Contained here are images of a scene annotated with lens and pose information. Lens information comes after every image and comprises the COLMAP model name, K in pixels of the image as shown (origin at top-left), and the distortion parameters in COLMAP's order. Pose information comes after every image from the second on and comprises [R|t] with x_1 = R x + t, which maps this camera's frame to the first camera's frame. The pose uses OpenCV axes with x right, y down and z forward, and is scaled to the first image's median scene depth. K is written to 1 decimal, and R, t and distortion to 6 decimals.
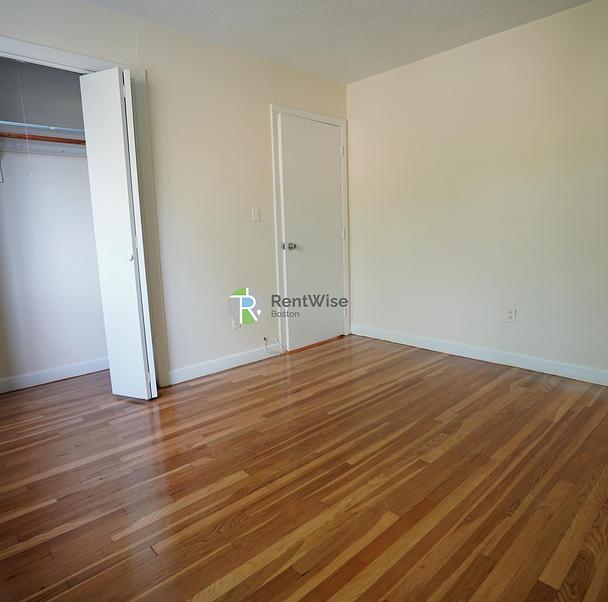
lens RADIAL K [[423.8, 0, 304.0], [0, 423.8, 301.0], [0, 0, 1]] dist [-0.066581, 0.037810]
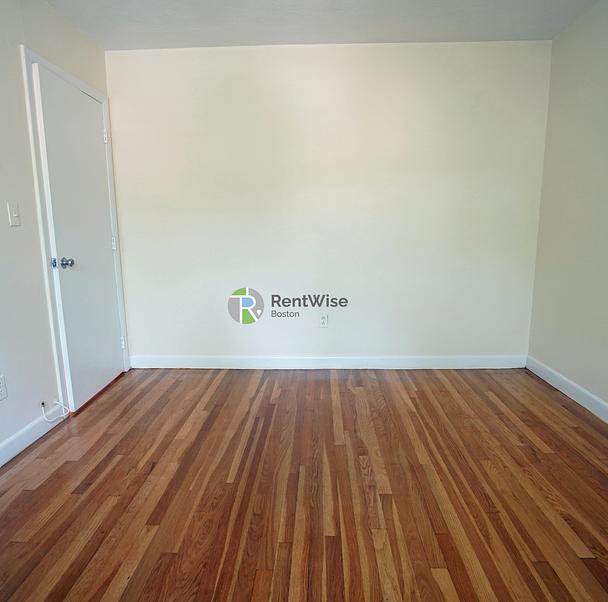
lens RADIAL K [[423.8, 0, 304.0], [0, 423.8, 301.0], [0, 0, 1]] dist [-0.066581, 0.037810]
pose [[0.709247, -0.098042, 0.698110, -0.302913], [0.107677, 0.993728, 0.030164, -0.058111], [-0.696689, 0.053777, 0.715355, 0.311430]]
